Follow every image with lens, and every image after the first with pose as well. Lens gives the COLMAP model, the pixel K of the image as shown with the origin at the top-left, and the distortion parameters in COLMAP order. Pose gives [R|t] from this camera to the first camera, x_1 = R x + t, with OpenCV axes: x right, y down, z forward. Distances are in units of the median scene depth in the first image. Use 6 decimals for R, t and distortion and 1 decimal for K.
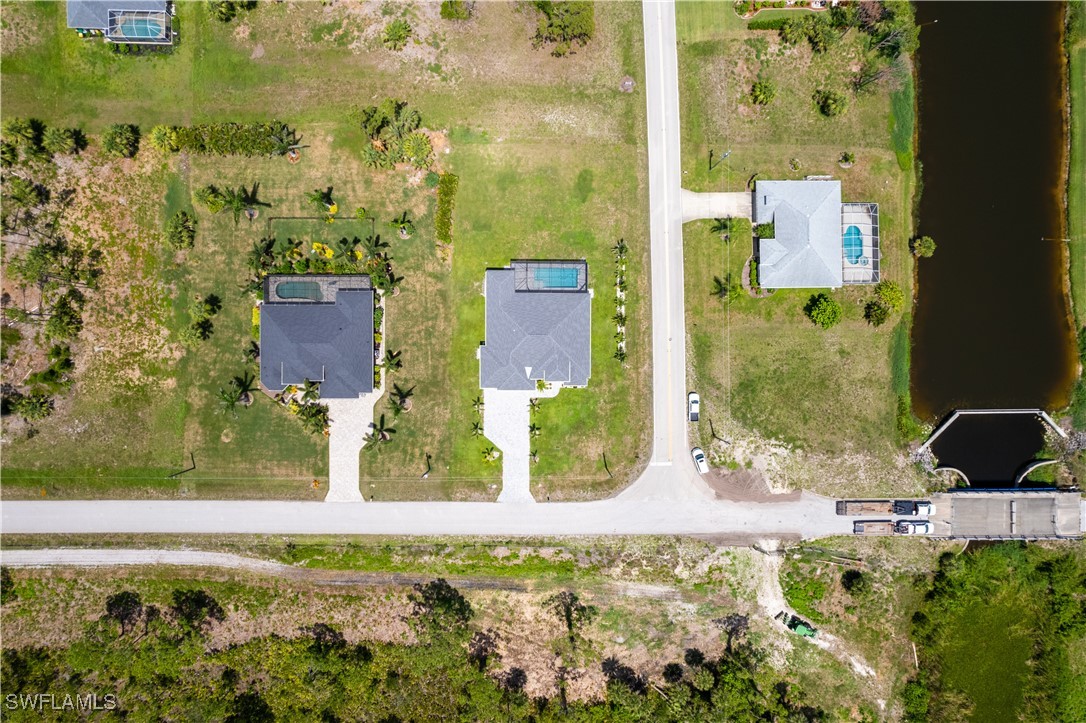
lens RADIAL K [[702.1, 0, 549.5], [0, 702.1, 362.7], [0, 0, 1]] dist [-0.086899, 0.070981]
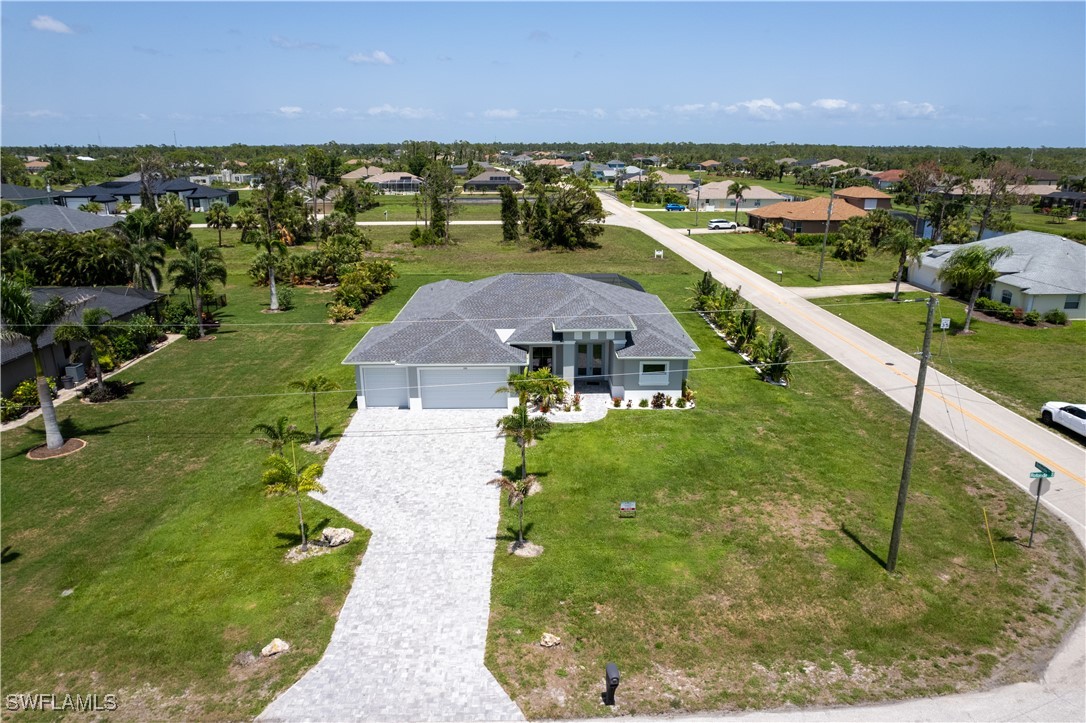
lens RADIAL K [[702.1, 0, 549.5], [0, 702.1, 362.7], [0, 0, 1]] dist [-0.086899, 0.070981]
pose [[0.999408, -0.031120, 0.014663, -0.014047], [0.023013, 0.287982, -0.957359, 0.315173], [0.025571, 0.957130, 0.288528, 0.889410]]
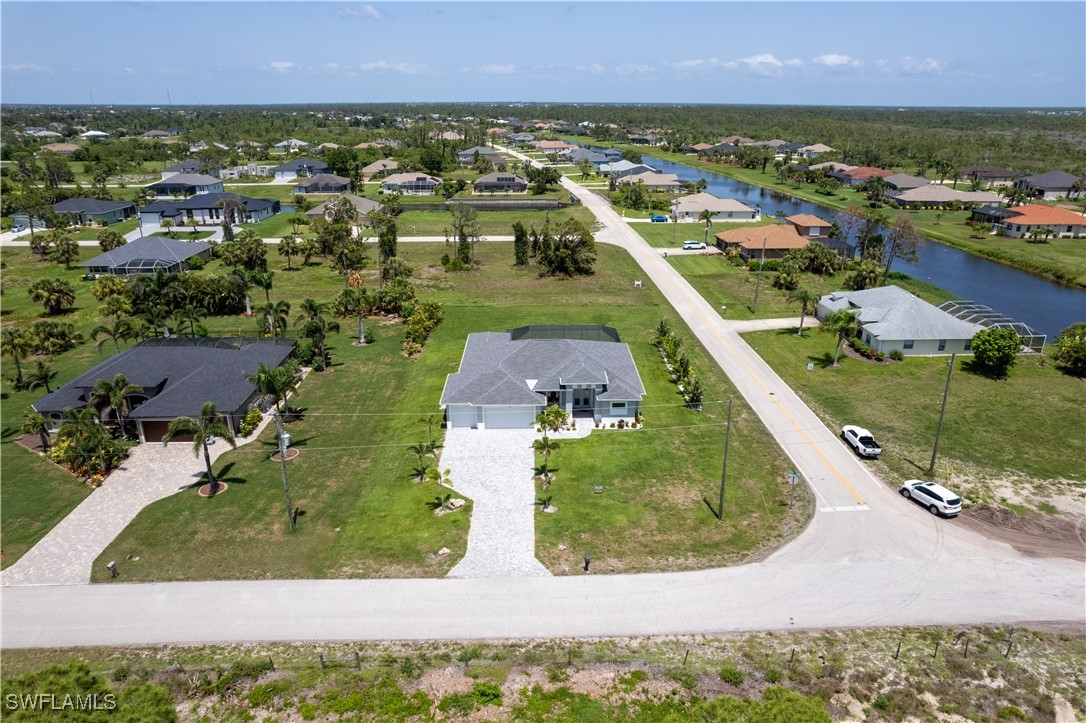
lens RADIAL K [[702.1, 0, 549.5], [0, 702.1, 362.7], [0, 0, 1]] dist [-0.086899, 0.070981]
pose [[0.999386, -0.031246, 0.015829, -0.023373], [0.025565, 0.341785, -0.939430, 0.505903], [0.023943, 0.939259, 0.342374, 0.770322]]
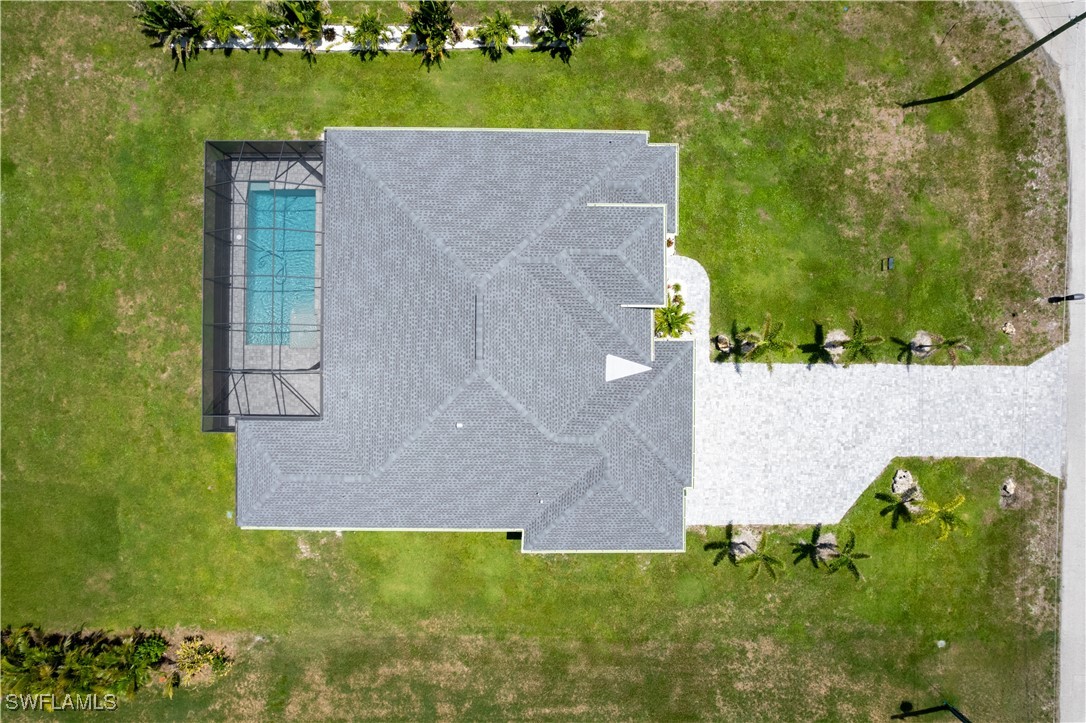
lens RADIAL K [[702.1, 0, 549.5], [0, 702.1, 362.7], [0, 0, 1]] dist [-0.086899, 0.070981]
pose [[0.004150, -0.999441, -0.033177, -0.018954], [0.999986, 0.004254, -0.003078, -0.013416], [0.003217, -0.033164, 0.999445, 0.717840]]
